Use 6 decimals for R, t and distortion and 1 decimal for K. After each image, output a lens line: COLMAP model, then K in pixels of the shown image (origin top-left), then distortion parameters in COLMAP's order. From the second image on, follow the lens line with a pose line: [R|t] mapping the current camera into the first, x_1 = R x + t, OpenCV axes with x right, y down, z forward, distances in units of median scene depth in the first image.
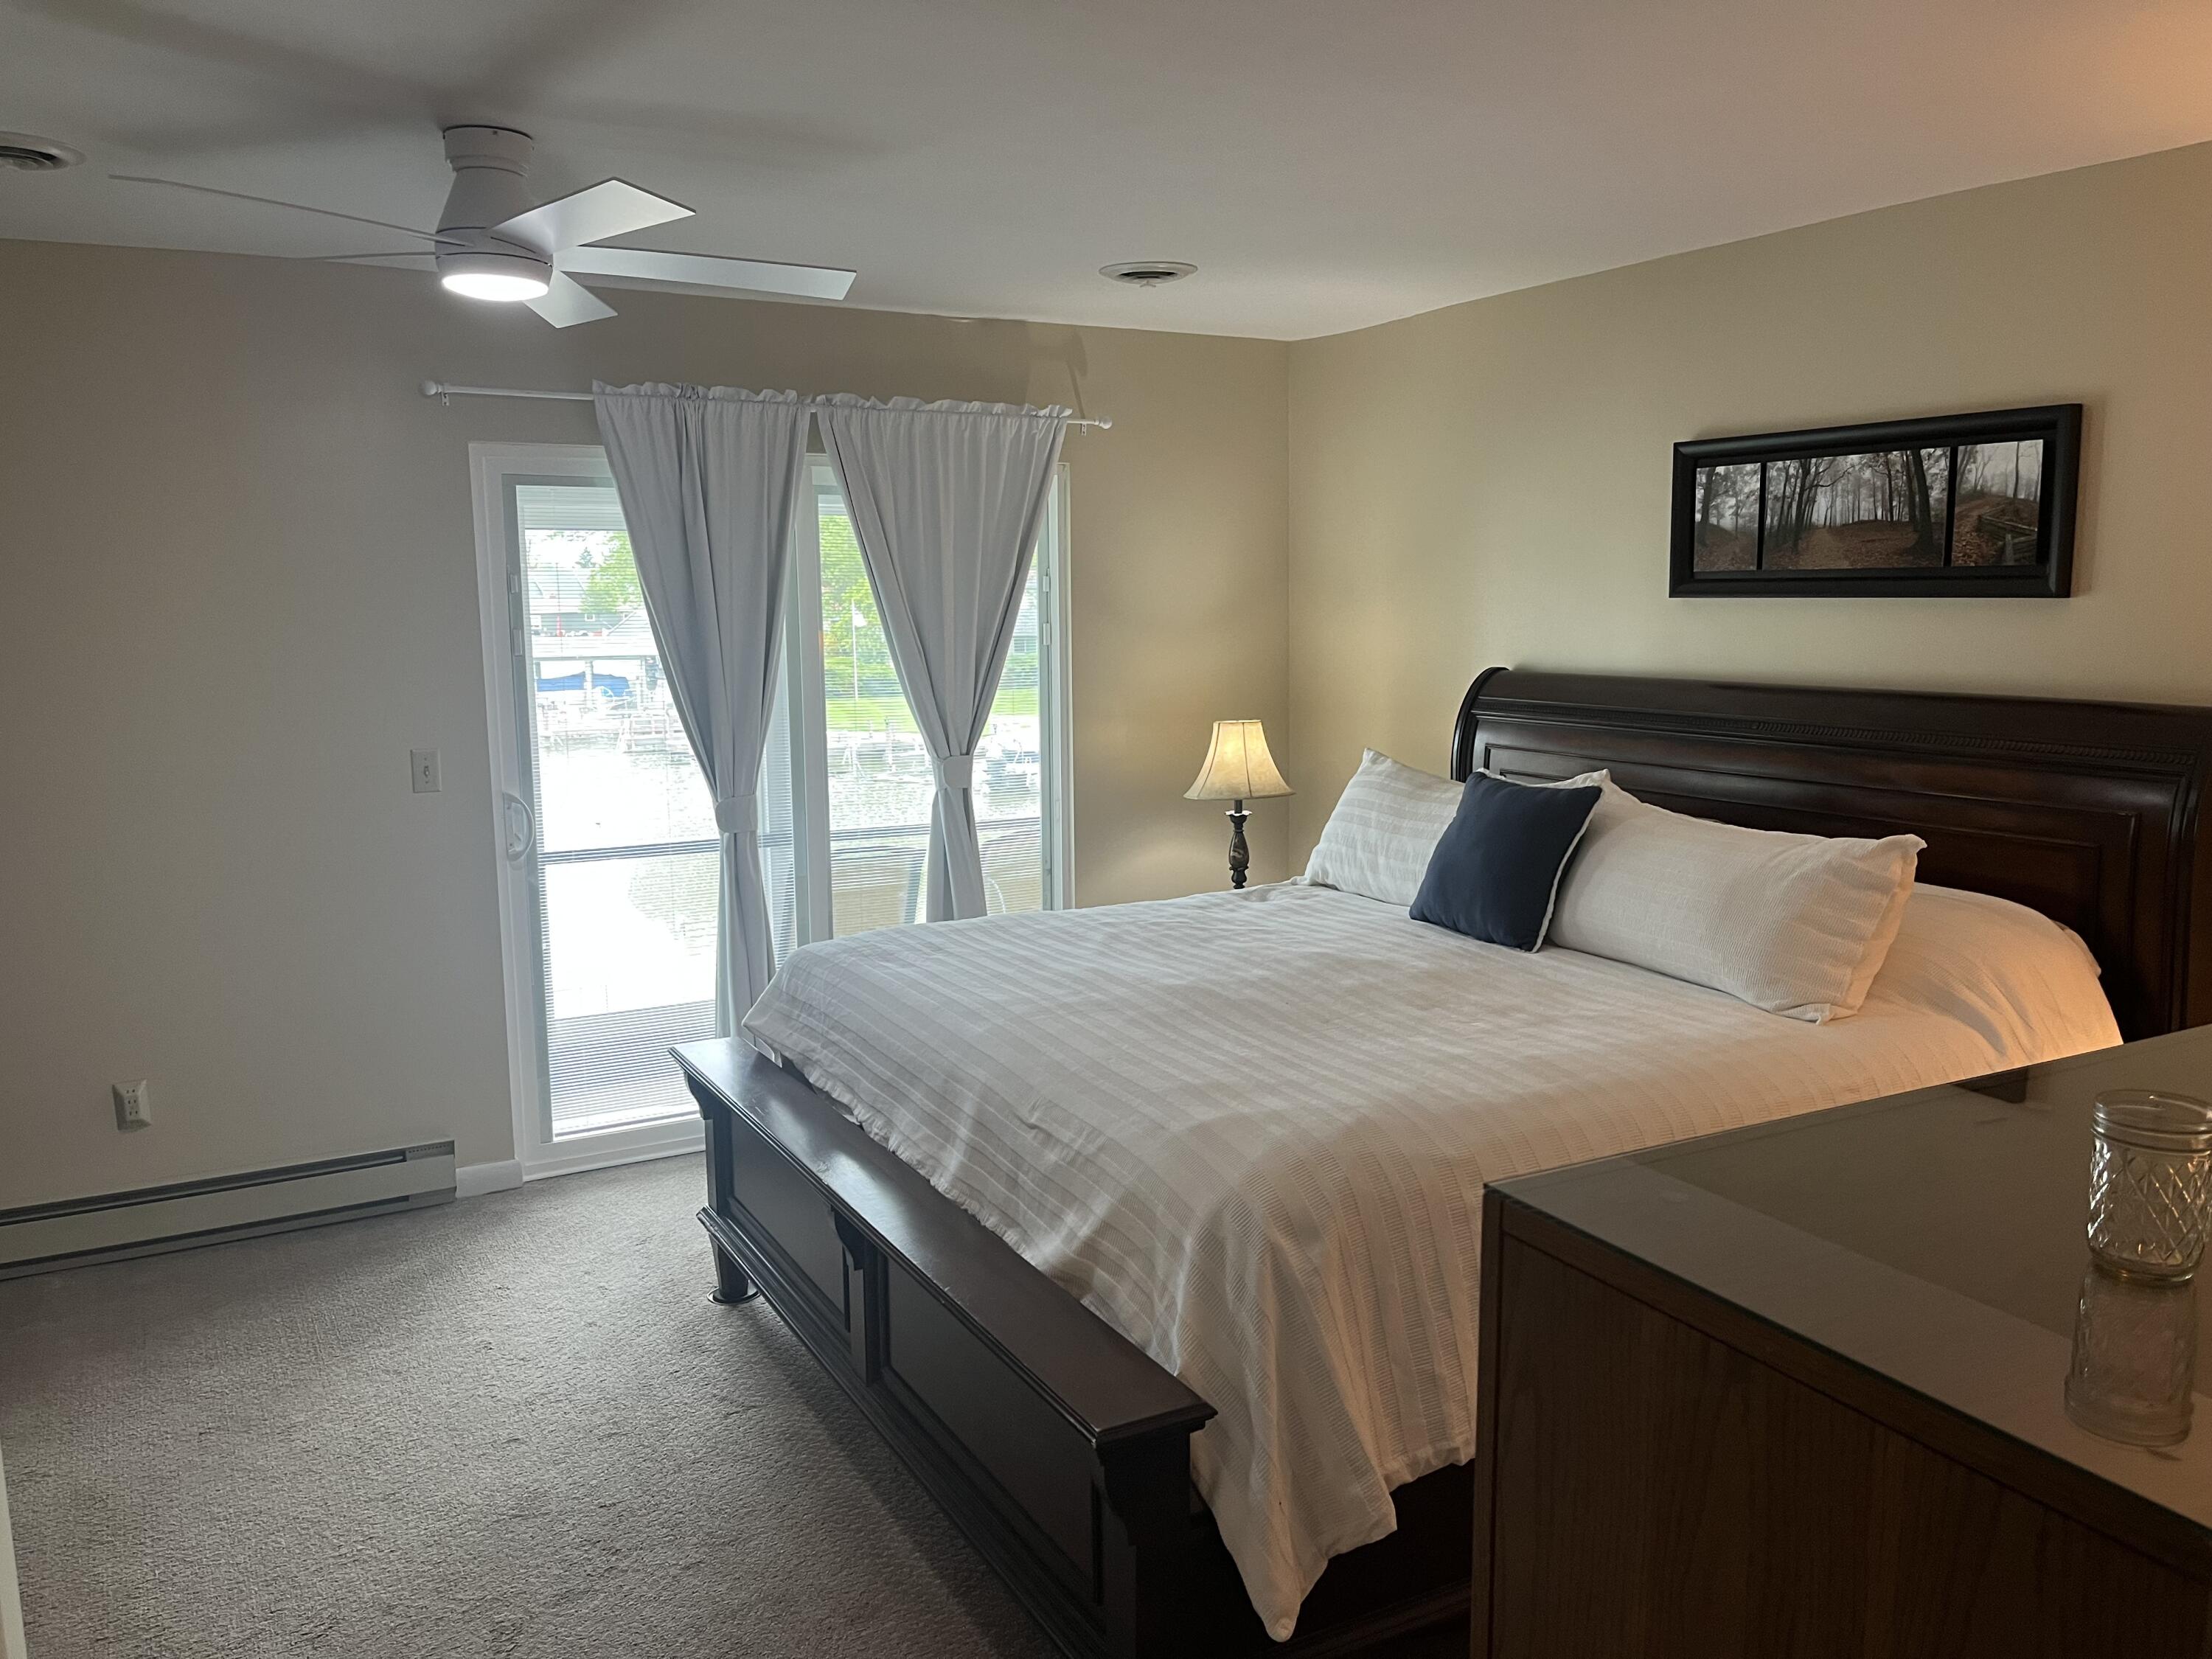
lens RADIAL K [[1670.4, 0, 1106.0], [0, 1670.4, 829.5], [0, 0, 1]] dist [0.066899, -0.103012]
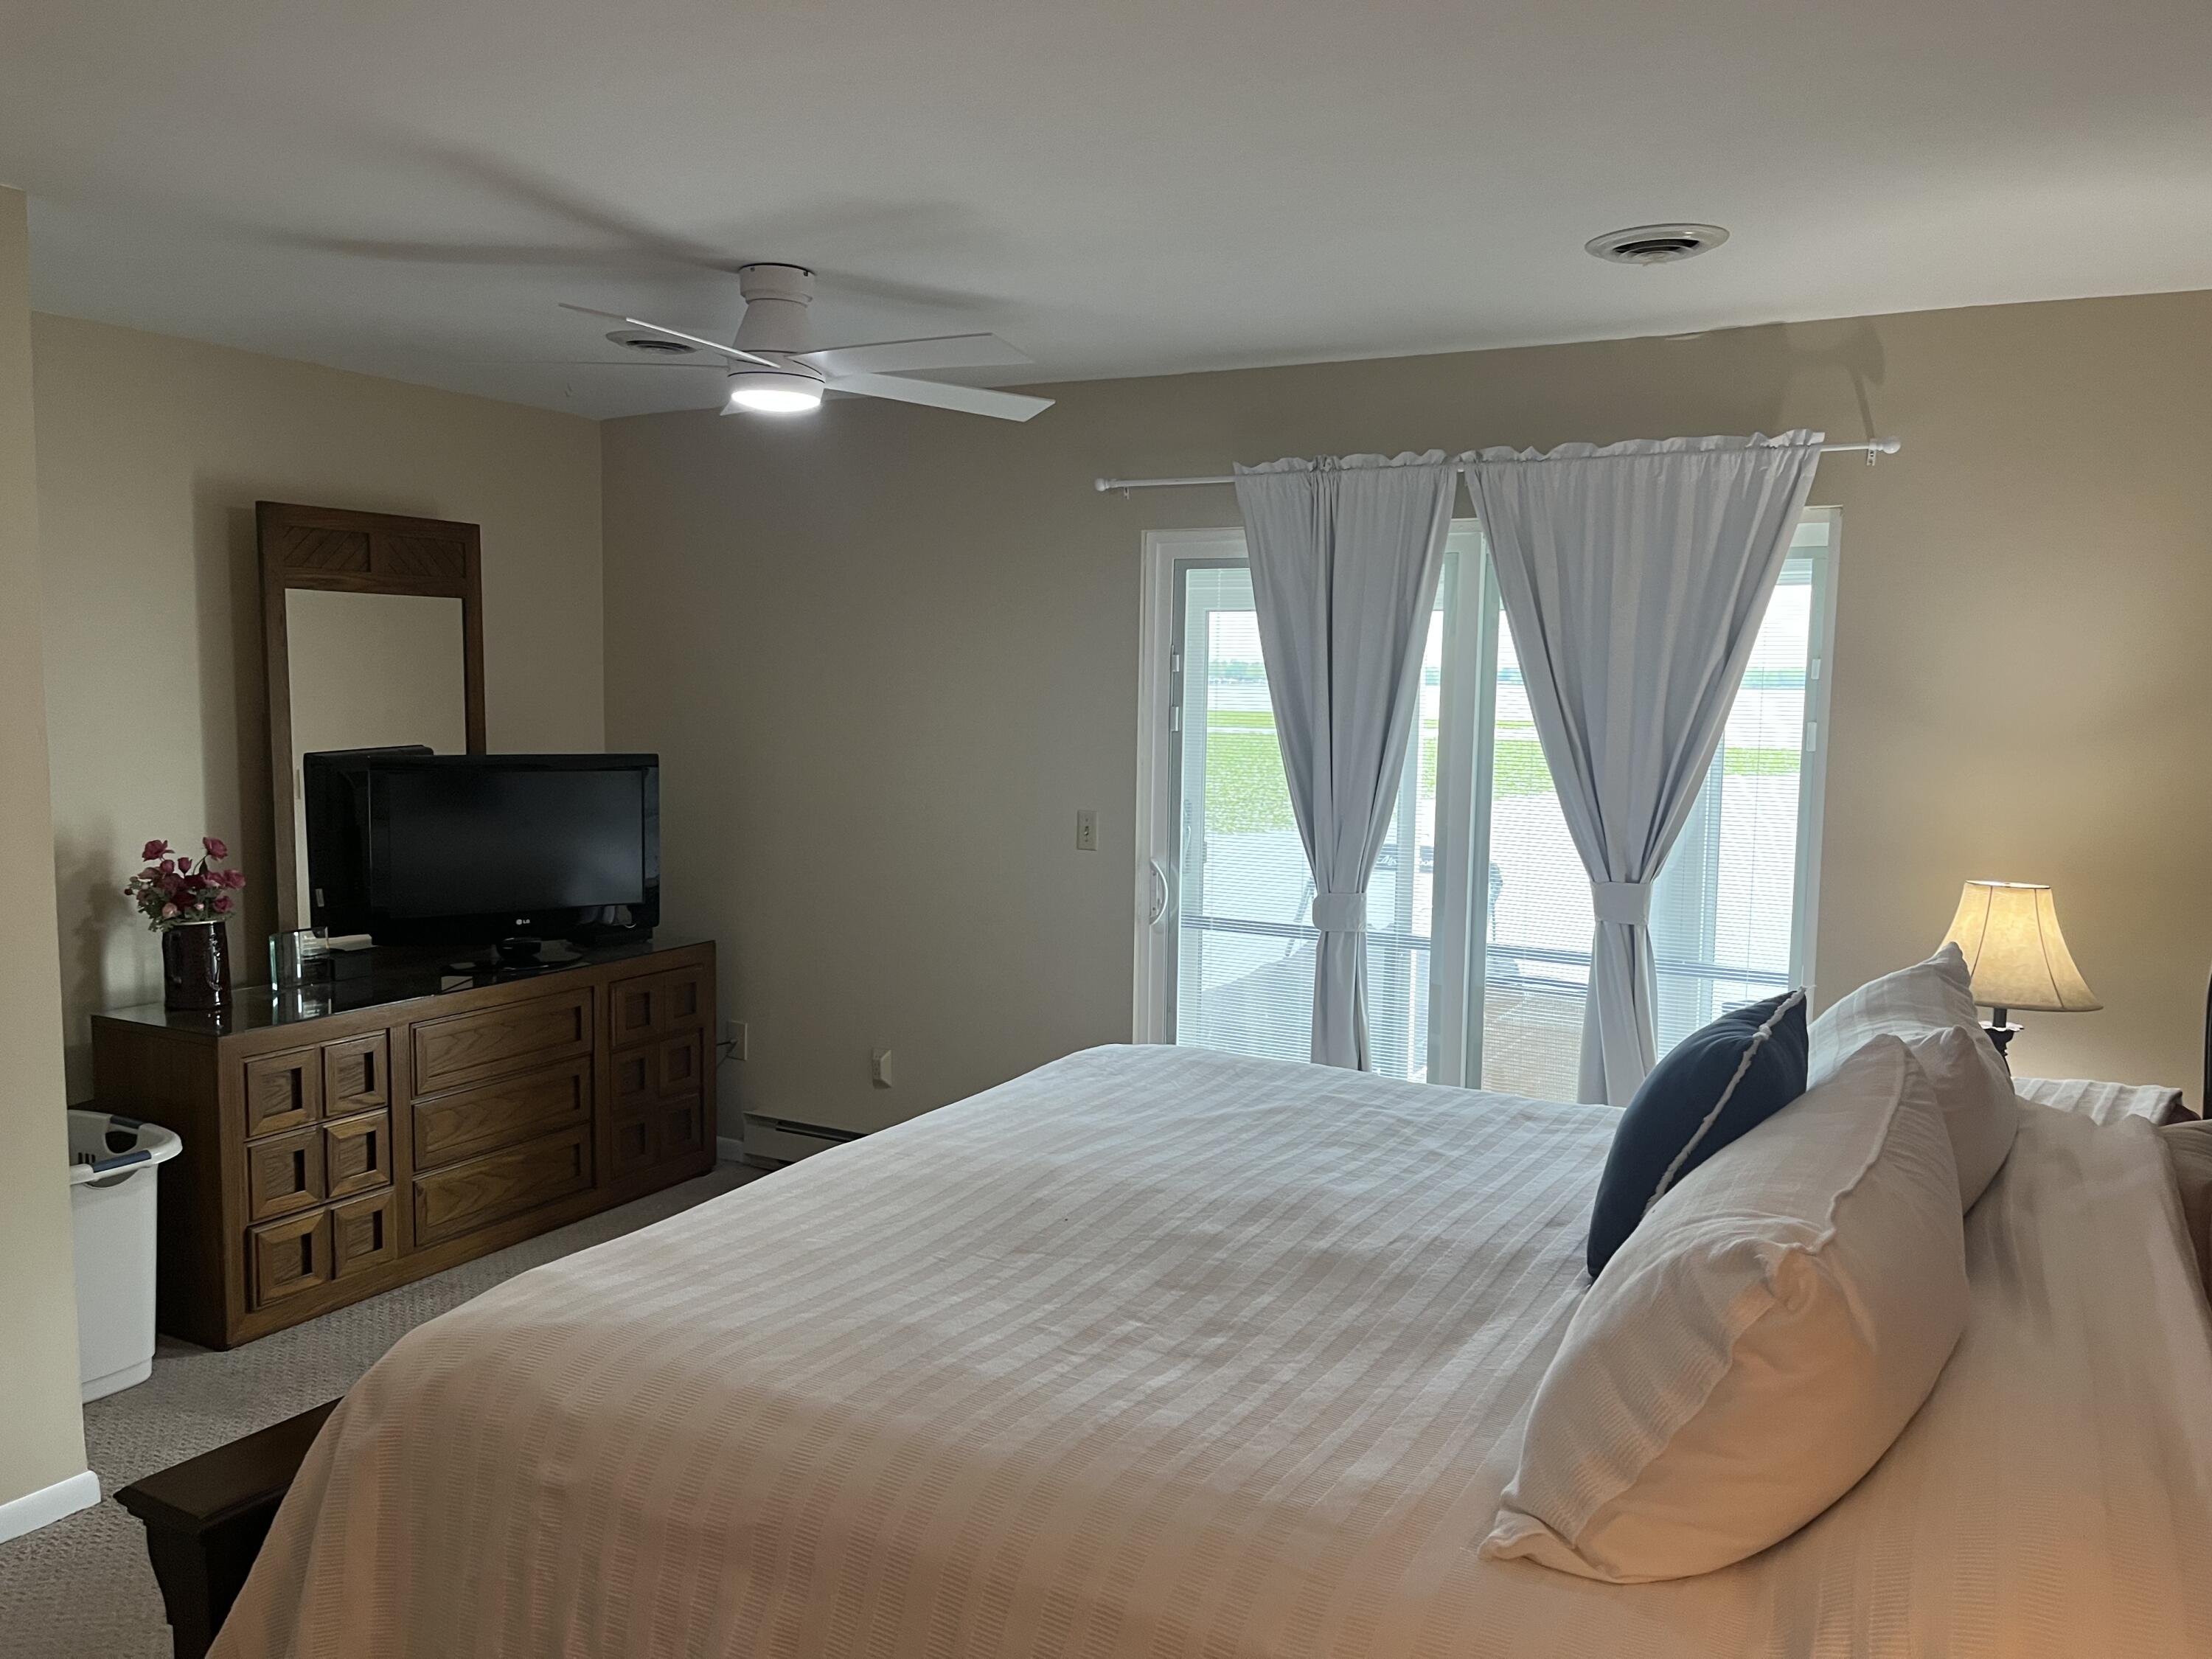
lens RADIAL K [[1681.4, 0, 1115.2], [0, 1681.4, 837.4], [0, 0, 1]] dist [0.021848, -0.004962]
pose [[0.527906, 0.098316, -0.843593, 0.531944], [-0.136302, 0.990210, 0.030108, -0.066232], [0.838294, 0.099090, 0.536138, 0.427513]]
